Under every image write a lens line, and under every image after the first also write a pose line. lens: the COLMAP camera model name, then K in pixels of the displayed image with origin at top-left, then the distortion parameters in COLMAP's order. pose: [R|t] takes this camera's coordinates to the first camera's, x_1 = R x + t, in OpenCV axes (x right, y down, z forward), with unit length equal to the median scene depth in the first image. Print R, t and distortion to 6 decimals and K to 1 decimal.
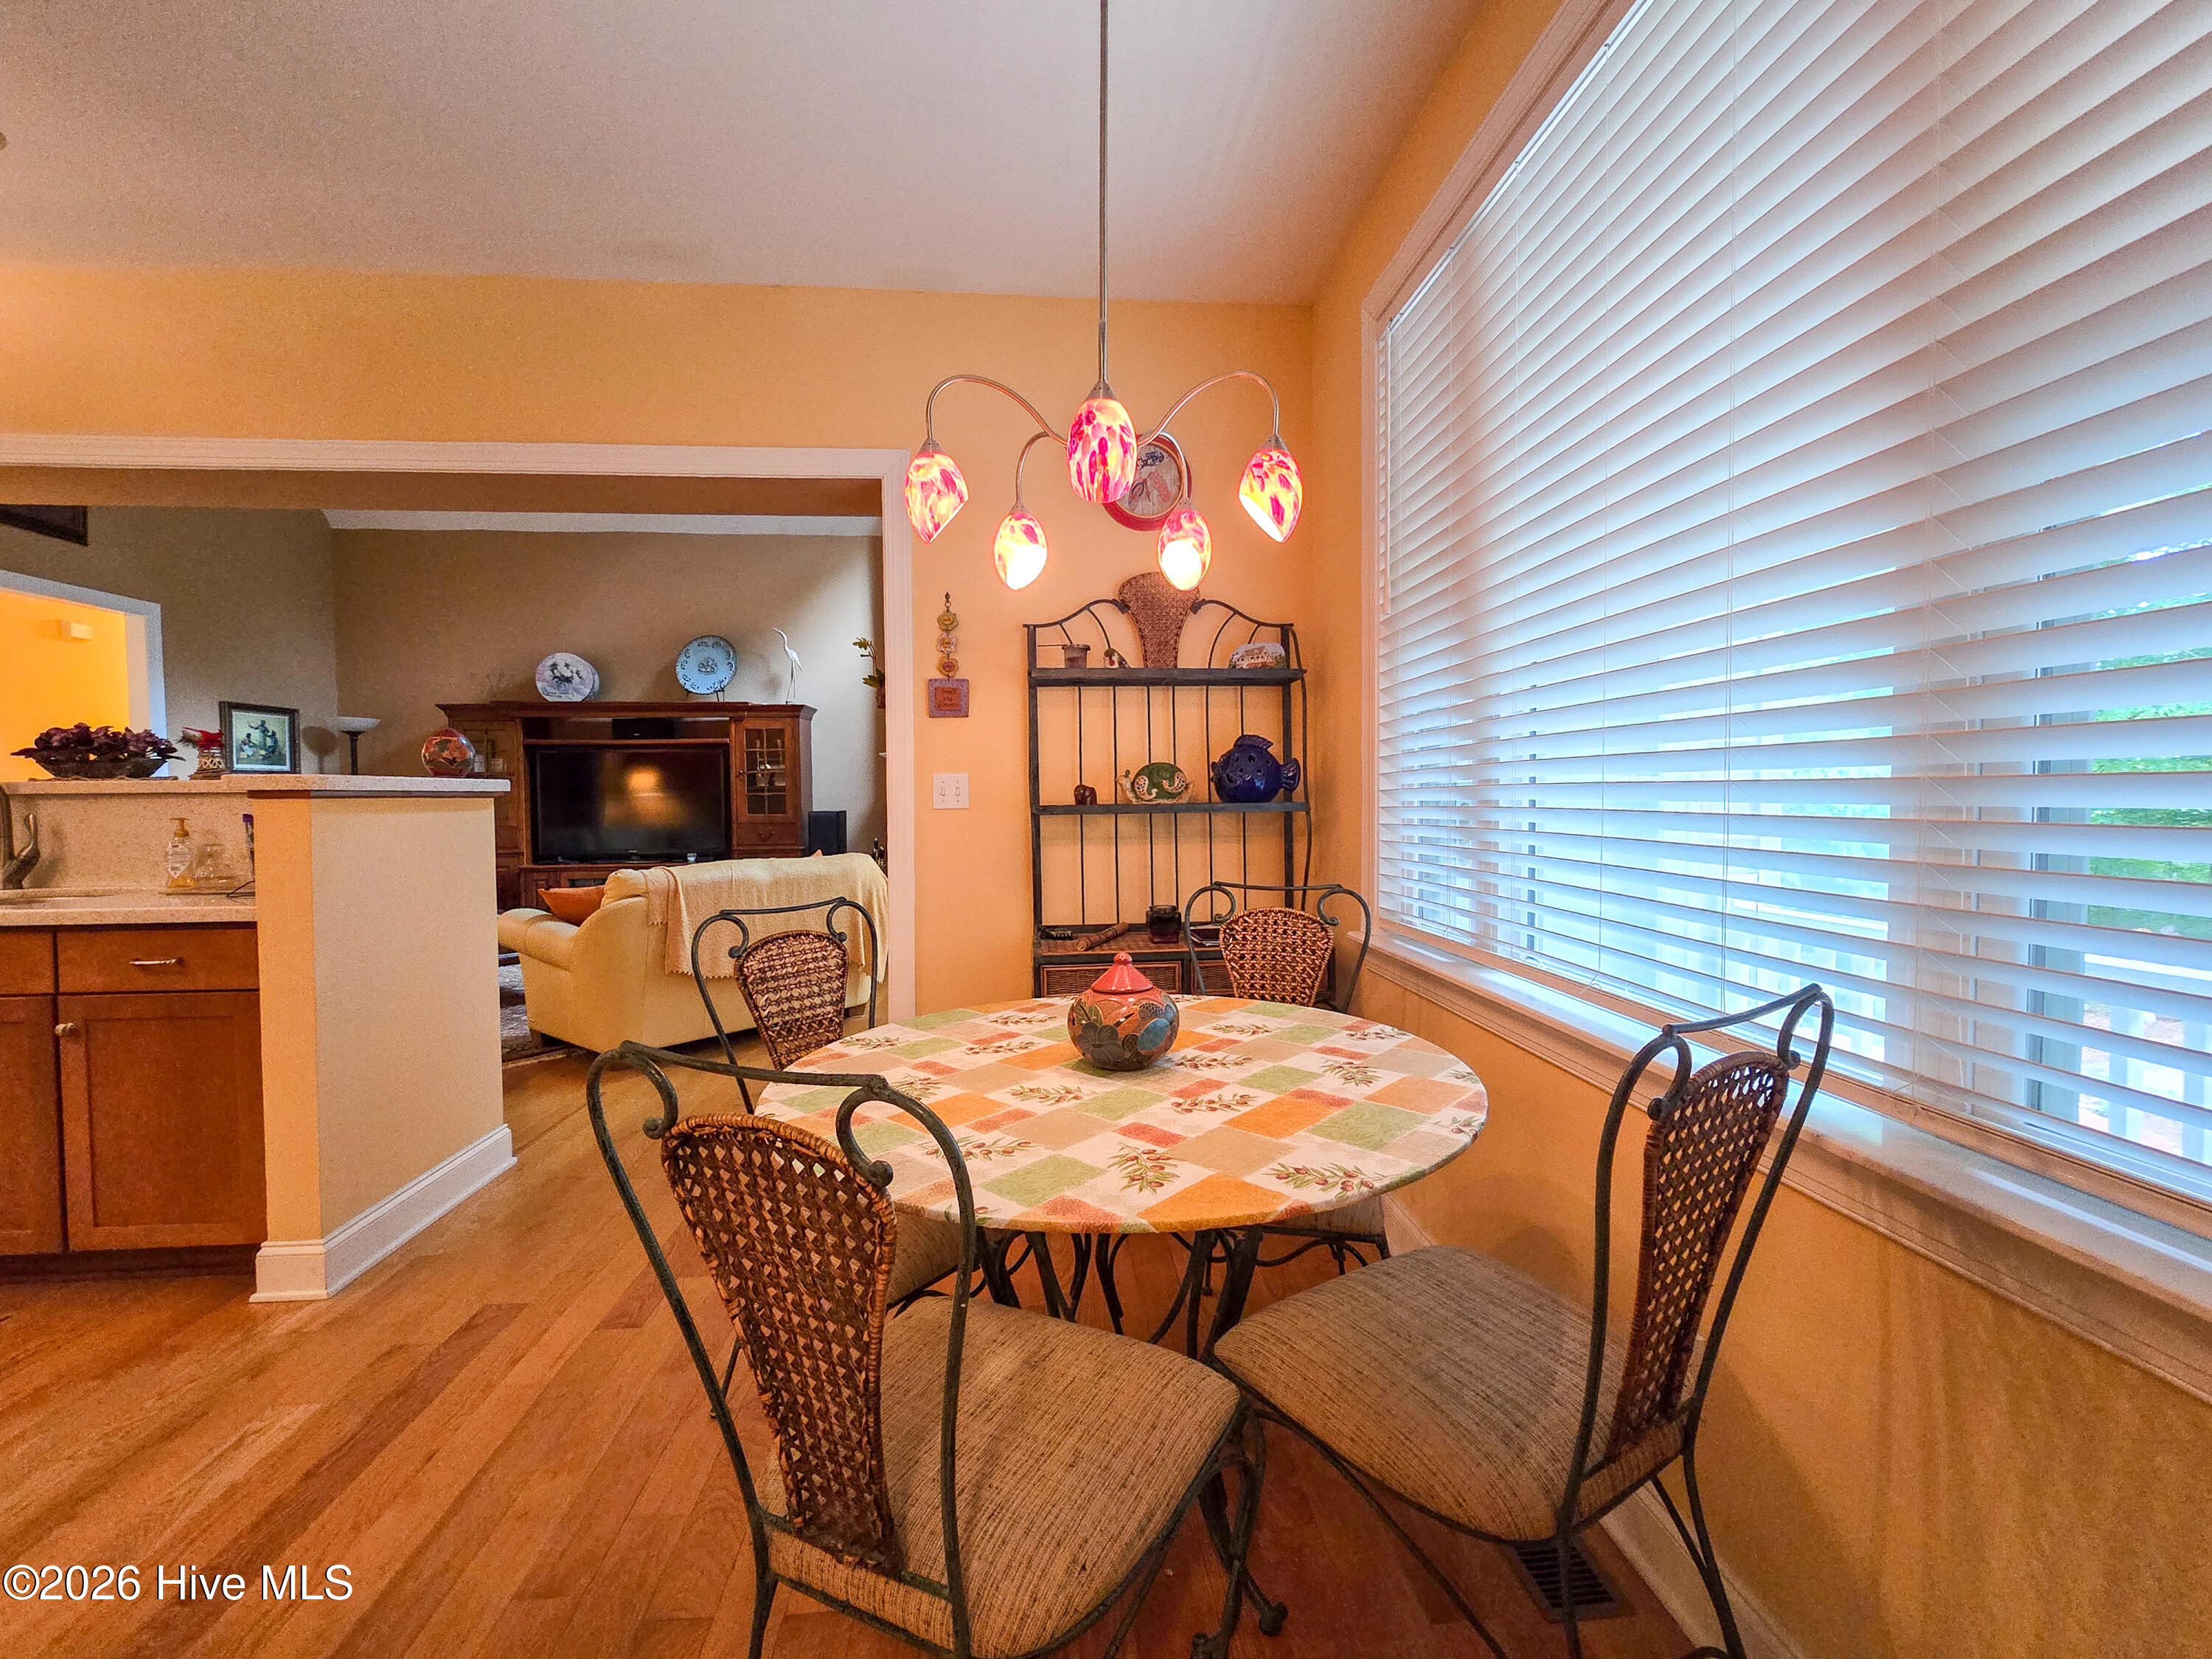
lens RADIAL K [[938.2, 0, 1119.6], [0, 938.2, 824.5], [0, 0, 1]] dist [-0.002887, -0.003046]
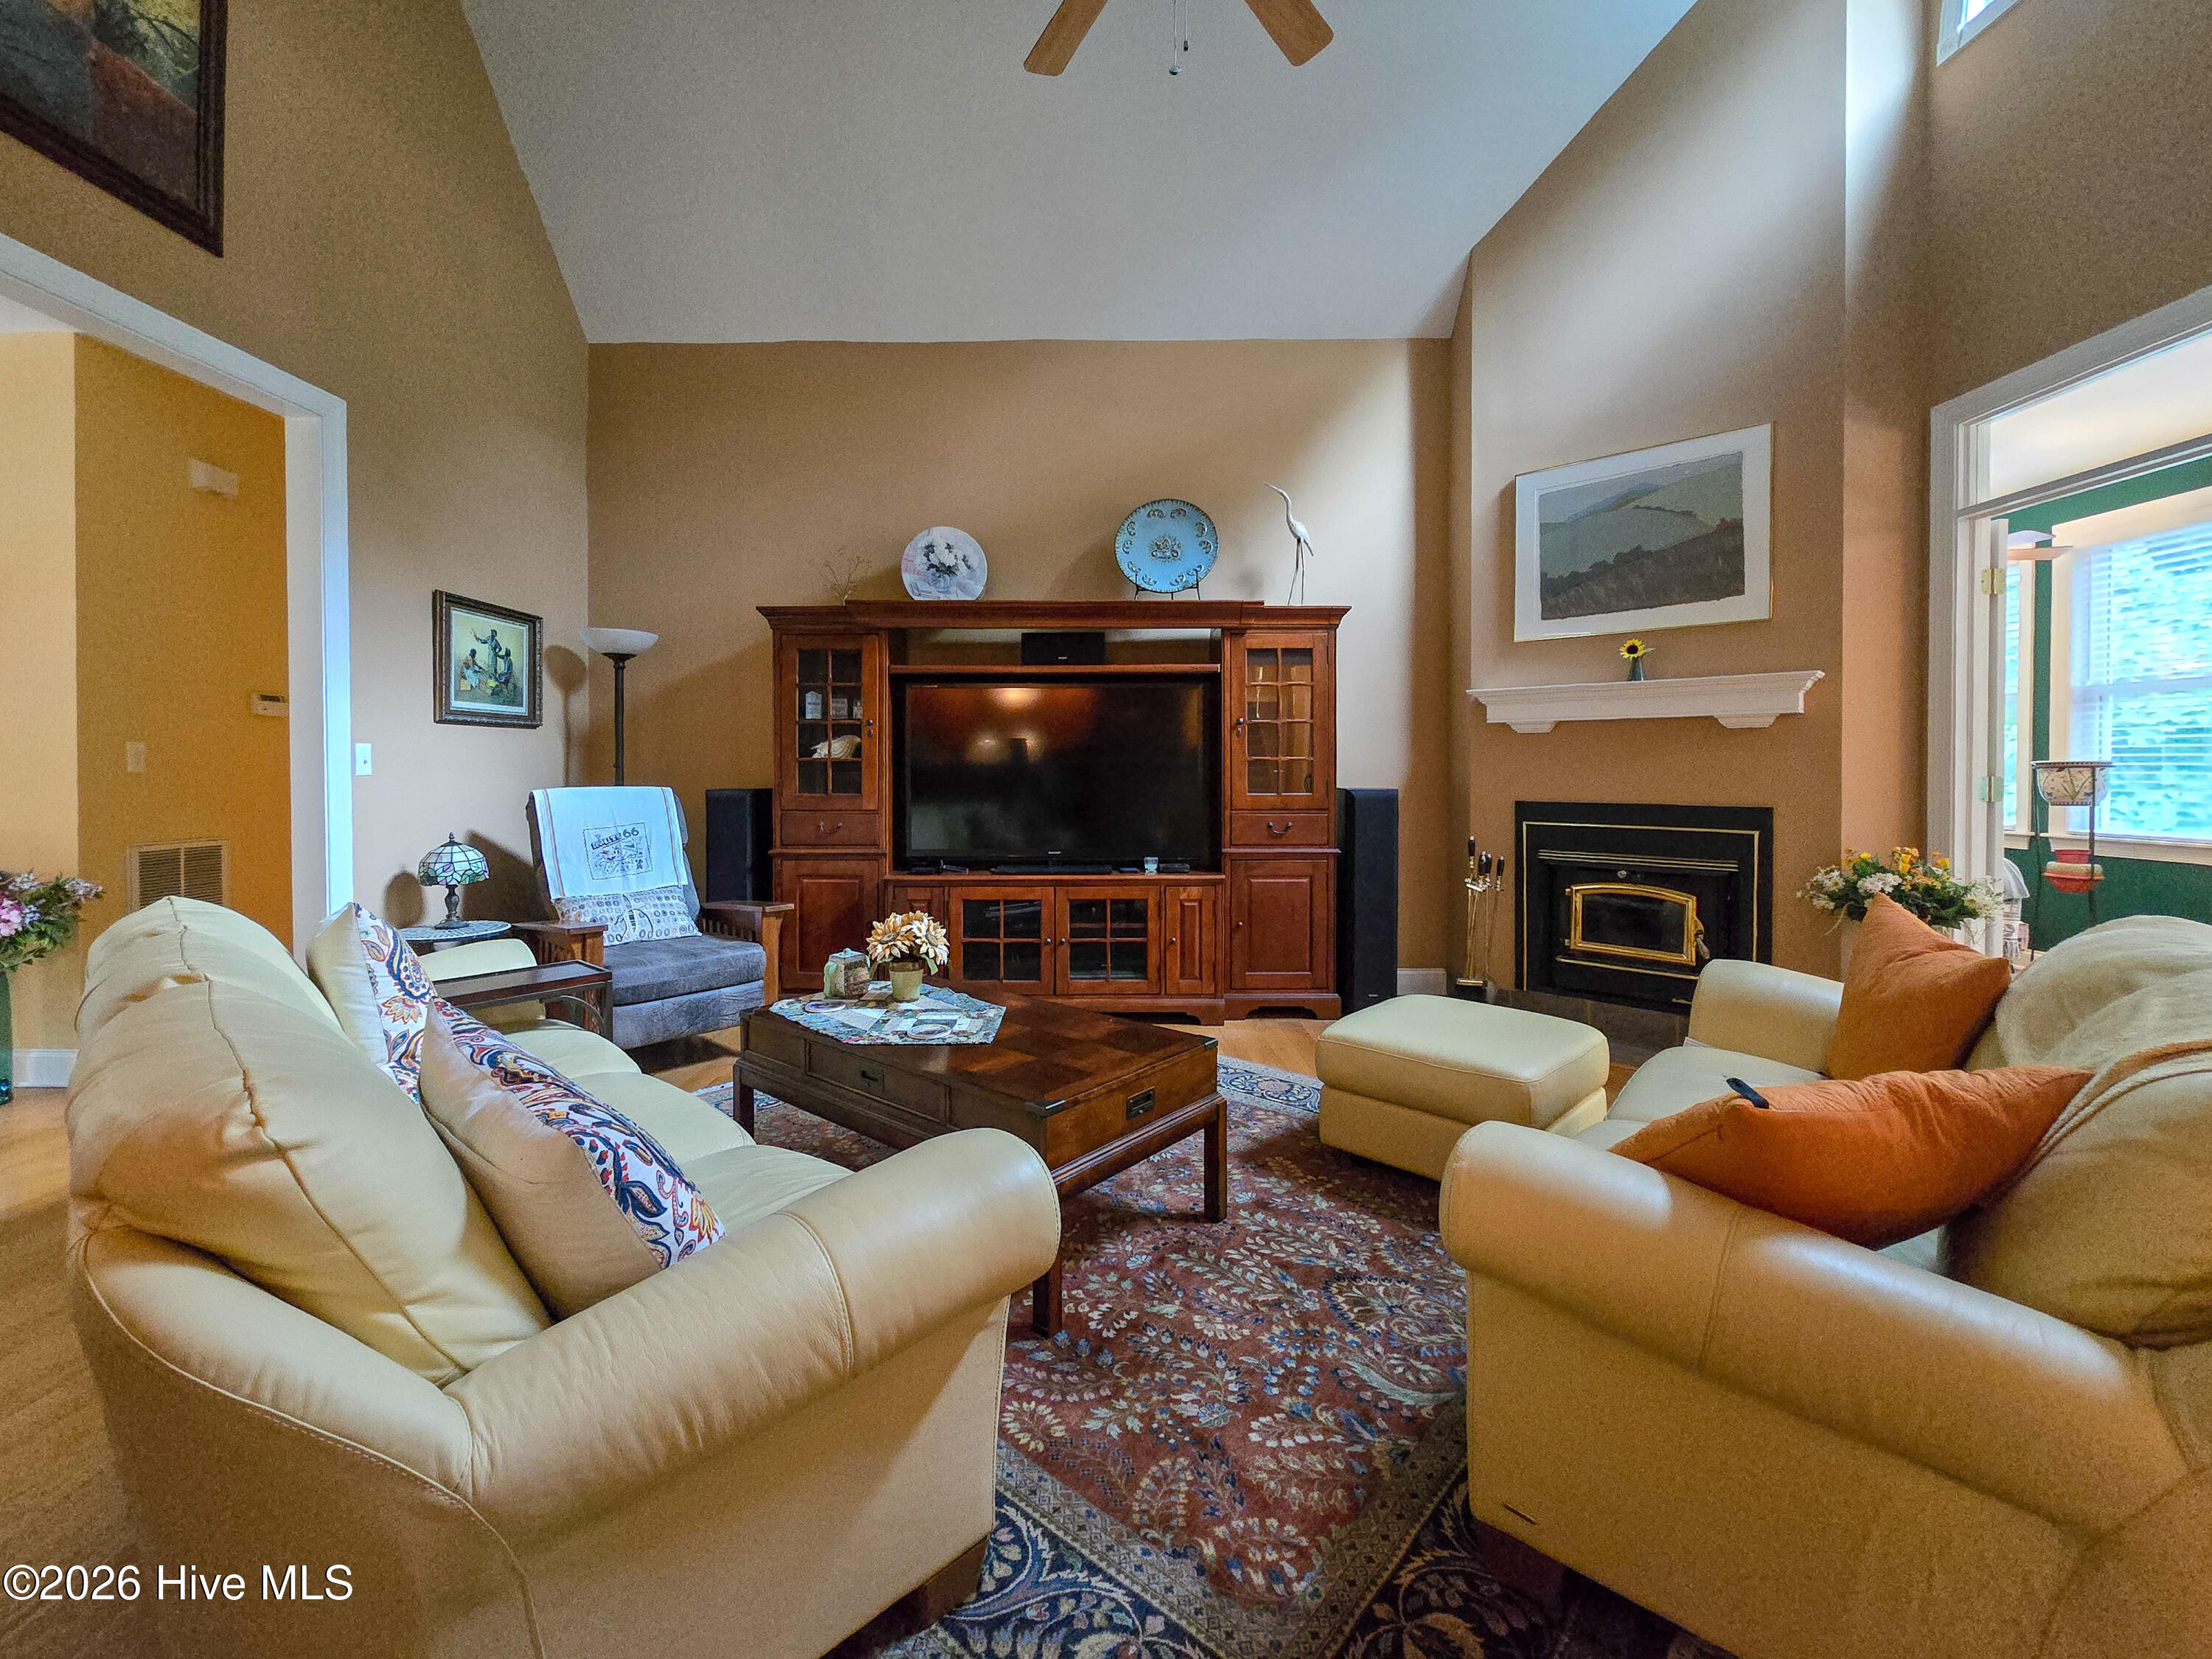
lens RADIAL K [[938.2, 0, 1098.8], [0, 938.2, 775.1], [0, 0, 1]] dist [-0.002887, -0.003046]
pose [[0.994486, 0.007404, -0.104604, -0.465292], [-0.010096, 0.999631, -0.025226, -0.007569], [0.104379, 0.026143, 0.994194, 0.444267]]
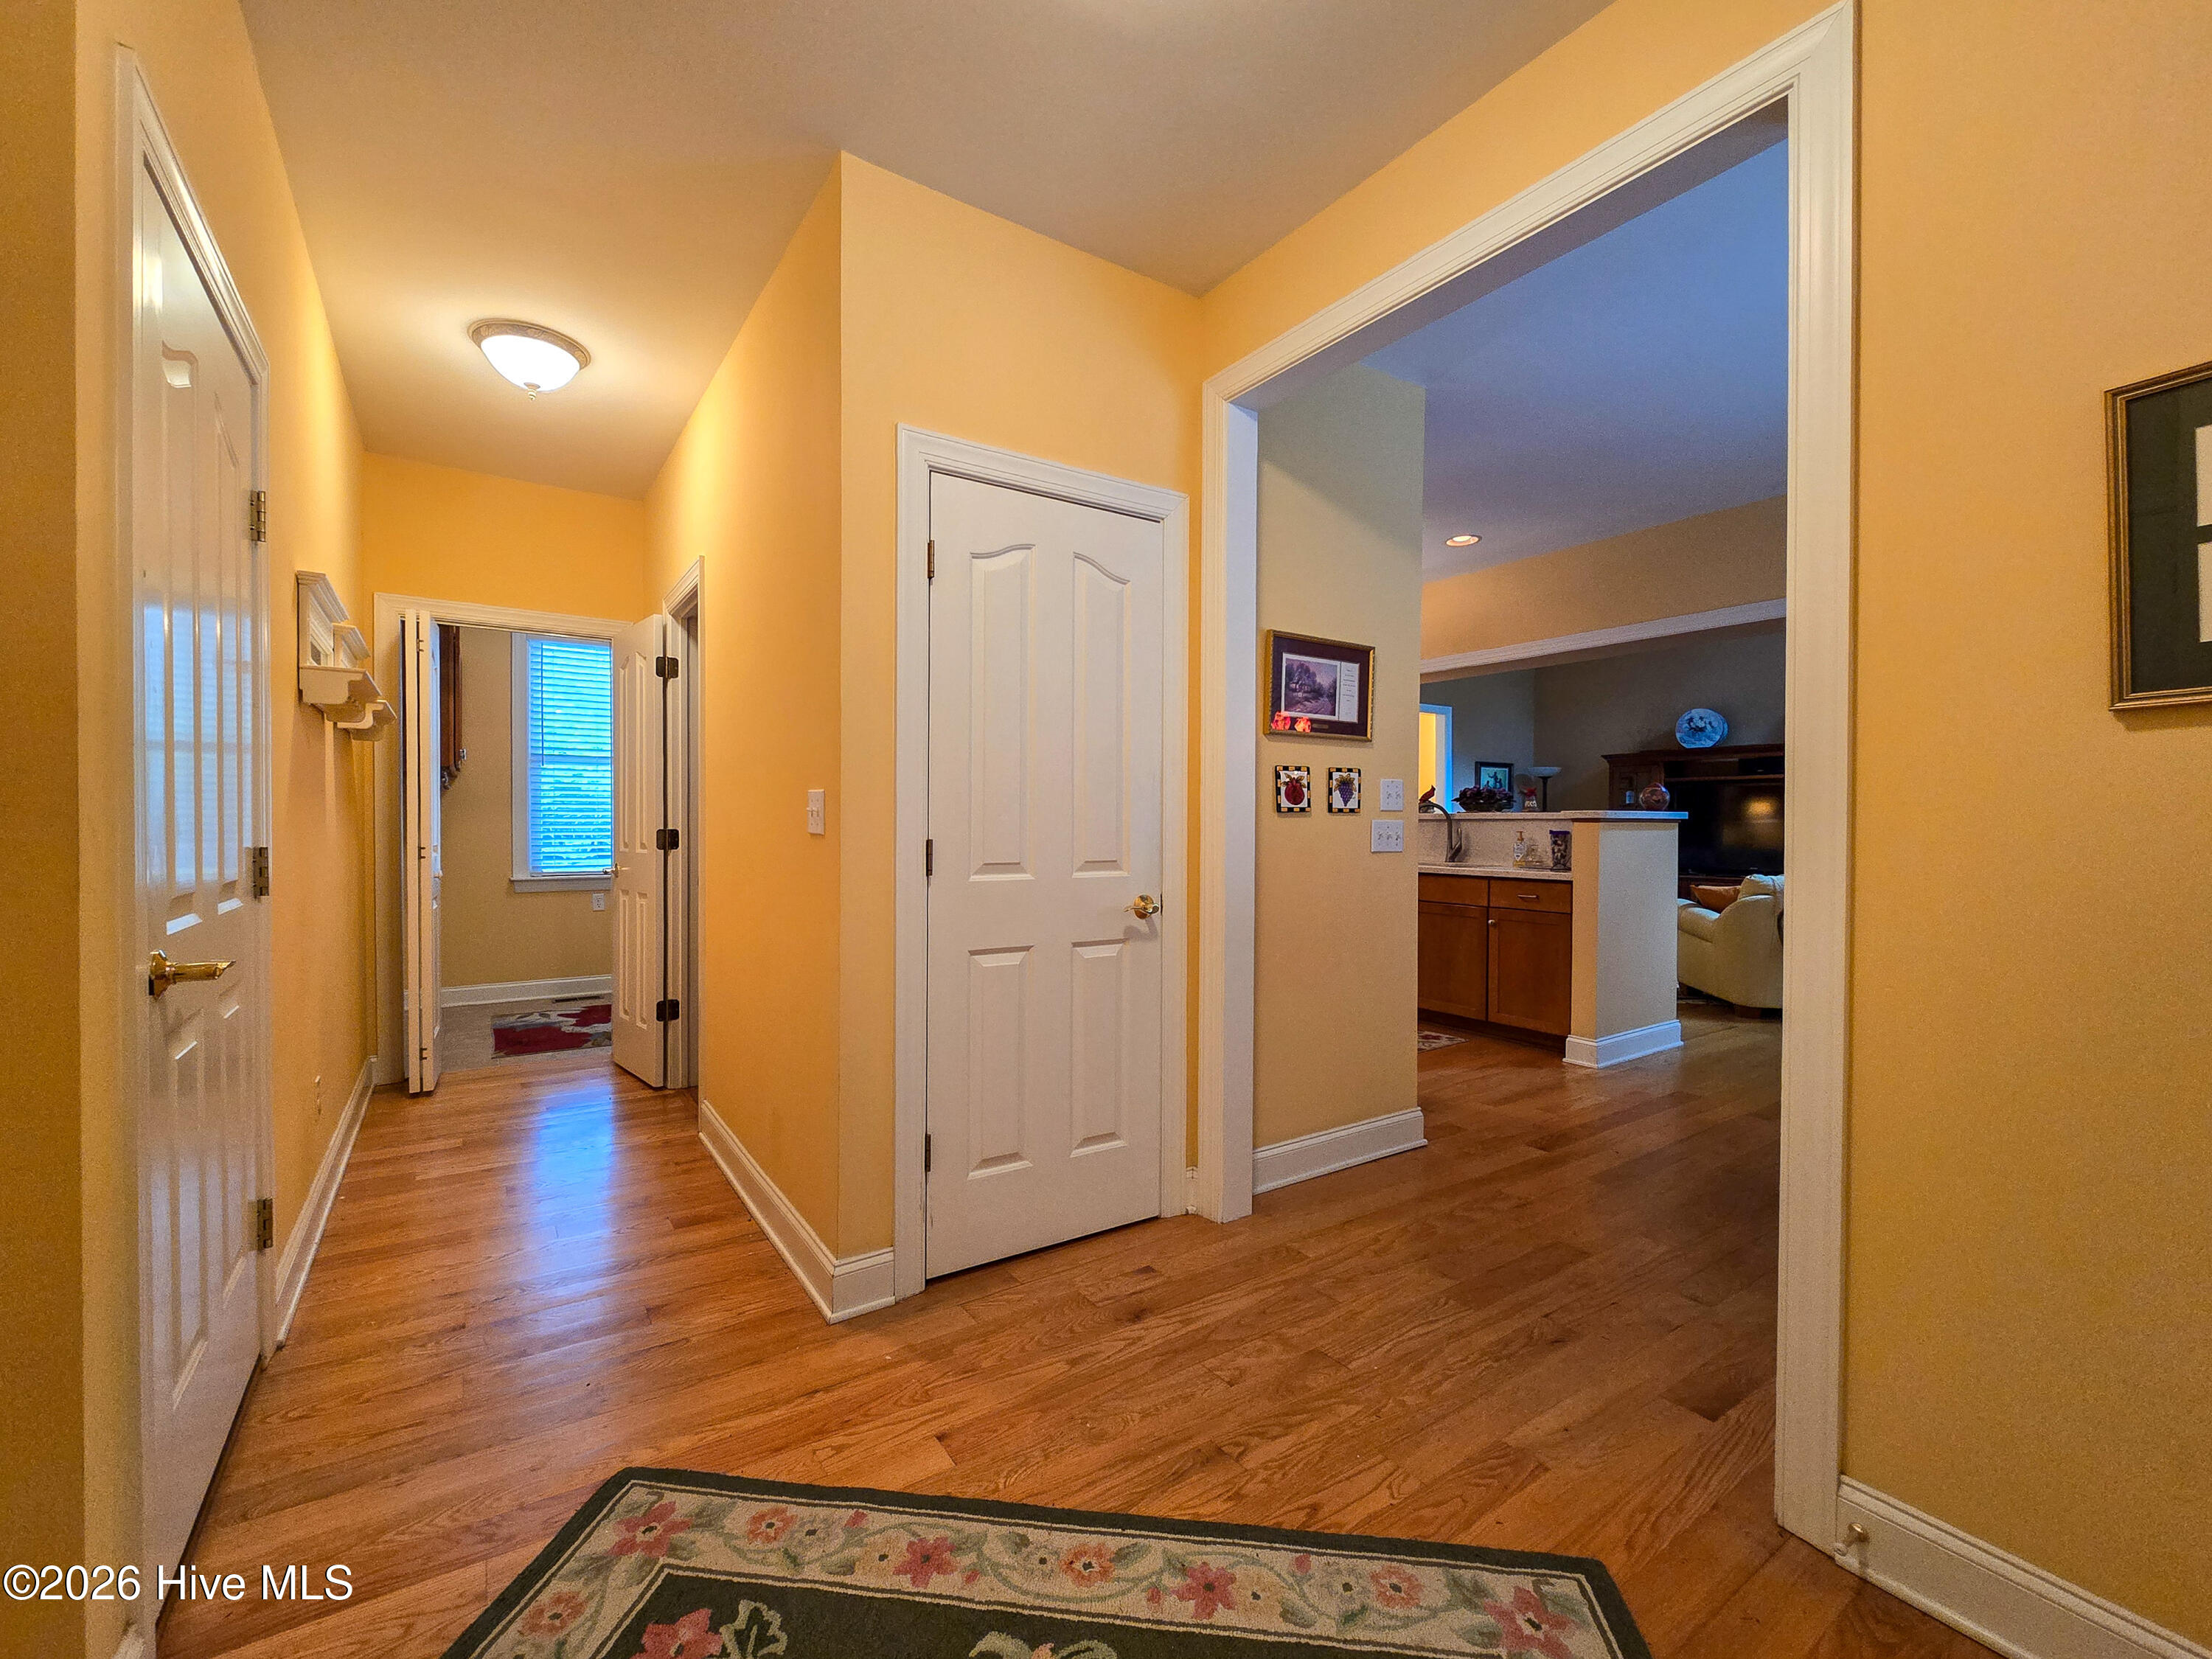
lens RADIAL K [[938.2, 0, 1102.5], [0, 938.2, 820.4], [0, 0, 1]] dist [-0.002887, -0.003046]
pose [[0.471498, 0.008161, -0.881829, 0.132452], [-0.039640, 0.999143, -0.011949, 0.011237], [0.880976, 0.040590, 0.471417, -0.283673]]
